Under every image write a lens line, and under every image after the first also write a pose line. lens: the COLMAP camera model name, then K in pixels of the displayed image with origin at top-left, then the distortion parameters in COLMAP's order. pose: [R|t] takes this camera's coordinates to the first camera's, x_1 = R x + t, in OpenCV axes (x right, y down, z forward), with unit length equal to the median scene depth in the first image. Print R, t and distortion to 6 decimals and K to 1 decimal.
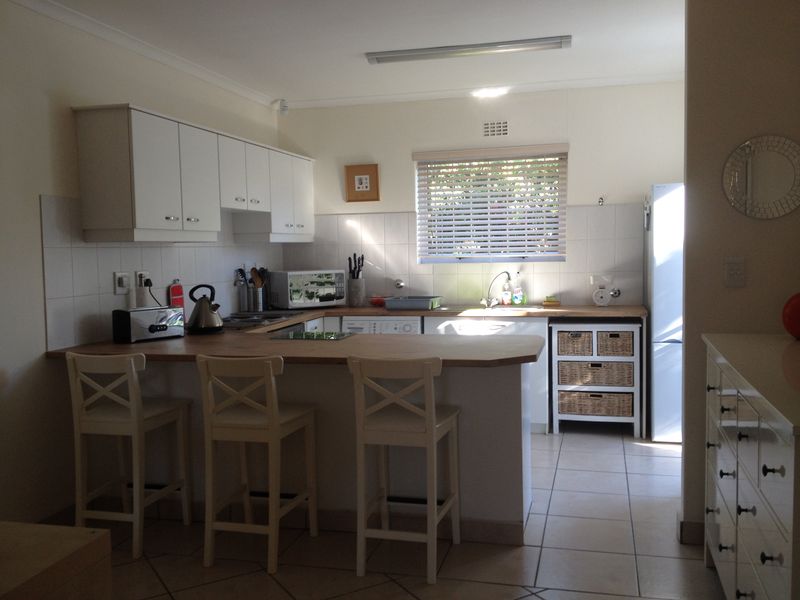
lens RADIAL K [[752.3, 0, 400.0], [0, 752.3, 300.0], [0, 0, 1]] dist [0.103416, -0.198484]
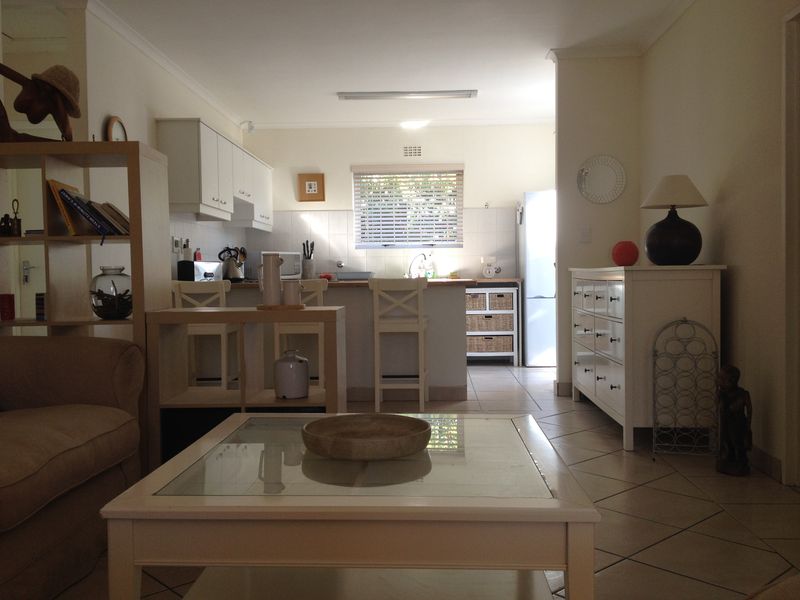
lens RADIAL K [[752.3, 0, 400.0], [0, 752.3, 300.0], [0, 0, 1]] dist [0.103416, -0.198484]
pose [[0.977023, 0.003296, 0.213110, -0.199535], [0.005719, 0.999115, -0.041674, 0.107608], [-0.213059, 0.041936, 0.976139, -0.343848]]
